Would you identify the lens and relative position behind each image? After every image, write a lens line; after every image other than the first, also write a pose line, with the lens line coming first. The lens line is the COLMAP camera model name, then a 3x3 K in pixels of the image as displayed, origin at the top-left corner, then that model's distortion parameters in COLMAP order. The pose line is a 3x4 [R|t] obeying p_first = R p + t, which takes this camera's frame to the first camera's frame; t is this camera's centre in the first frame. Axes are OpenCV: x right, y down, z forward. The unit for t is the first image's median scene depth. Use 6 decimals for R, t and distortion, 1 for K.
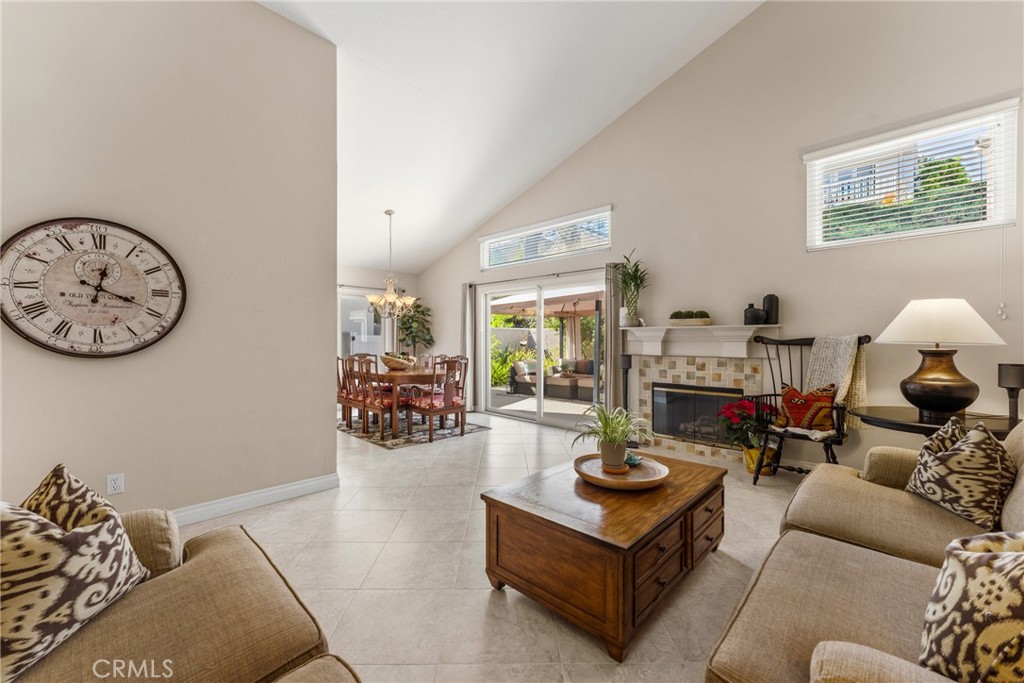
lens RADIAL K [[409.7, 0, 512.0], [0, 409.7, 341.5], [0, 0, 1]] dist [0.001358, 0.000118]
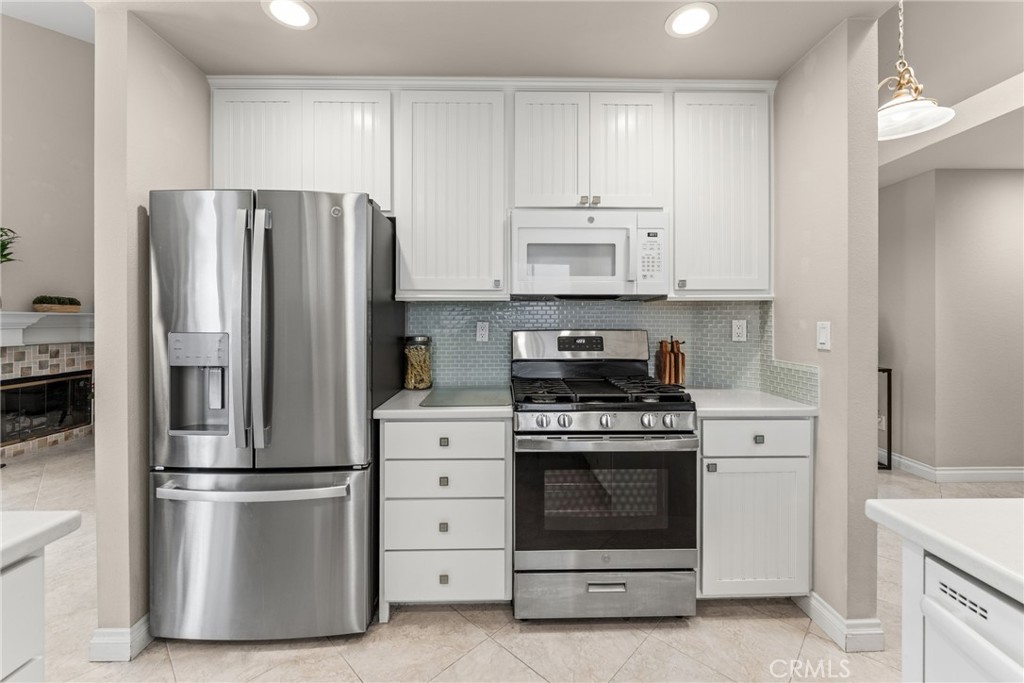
lens RADIAL K [[418.4, 0, 513.3], [0, 418.4, 320.5], [0, 0, 1]] dist [0.000076, -0.000017]
pose [[-0.703023, -0.004750, 0.711151, -0.996298], [0.000257, 0.999976, 0.006934, -0.024539], [-0.711167, 0.005057, -0.703005, 0.909137]]
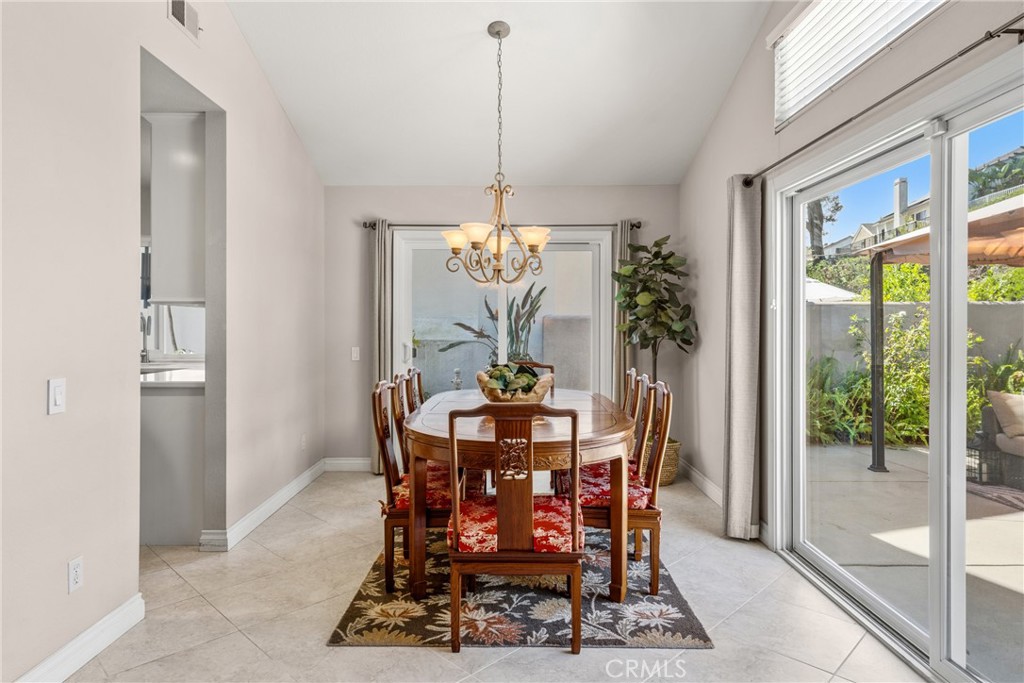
lens RADIAL K [[592.6, 0, 508.9], [0, 592.6, 325.3], [0, 0, 1]] dist [-0.002848, -0.000650]
pose [[0.692082, -0.005325, -0.721799, 0.193035], [-0.001352, 0.999961, -0.008673, -0.011263], [0.721817, 0.006979, 0.692048, 0.772671]]
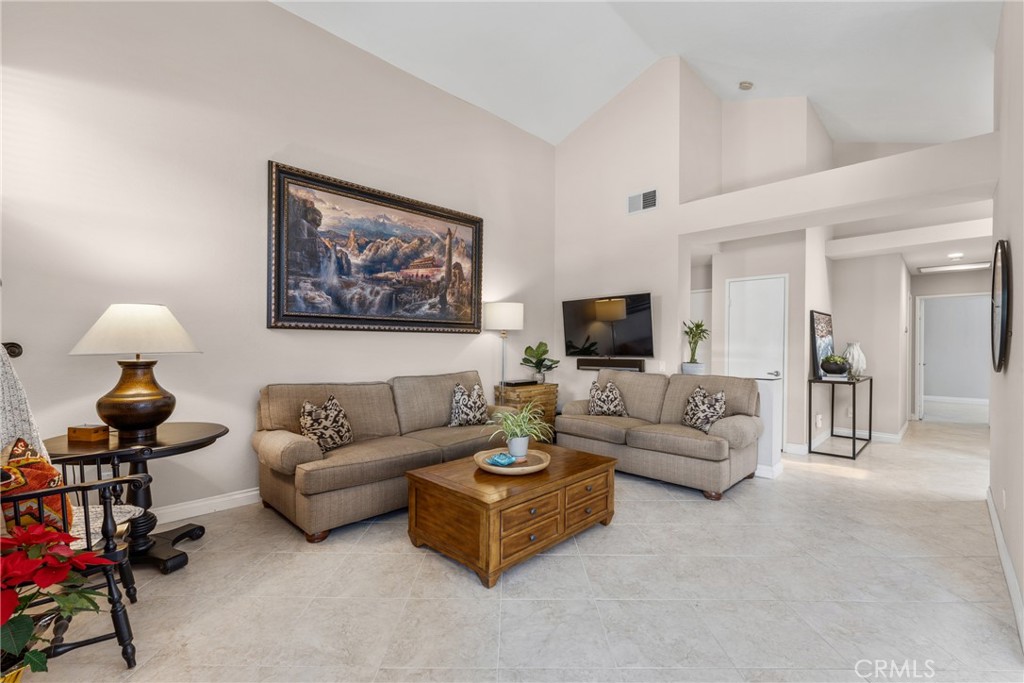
lens RADIAL K [[439.3, 0, 509.9], [0, 439.3, 348.5], [0, 0, 1]] dist [0.001308, 0.000087]
pose [[-0.999831, -0.002719, 0.018156, 0.127075], [-0.002535, 0.999945, 0.010128, -0.011323], [-0.018182, 0.010081, -0.999784, 1.165320]]
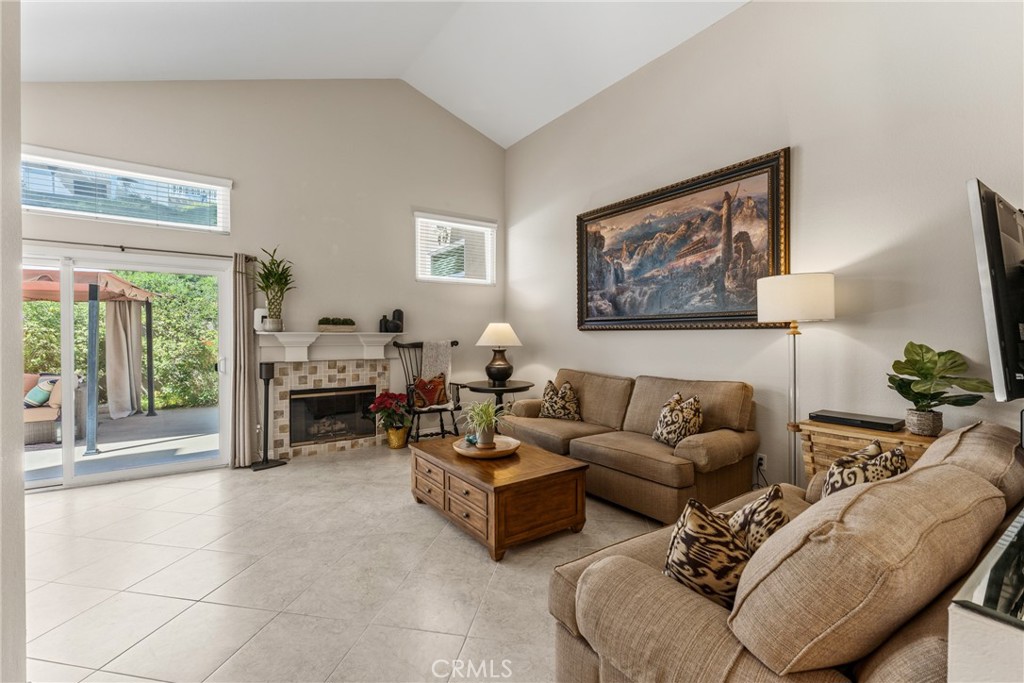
lens RADIAL K [[443.4, 0, 512.0], [0, 443.4, 341.5], [0, 0, 1]] dist [-0.000313, 0.000014]
pose [[0.192503, -0.014324, 0.981192, -0.595848], [0.002757, 0.999897, 0.014056, -0.027487], [-0.981293, -0.000001, 0.192523, 0.325019]]
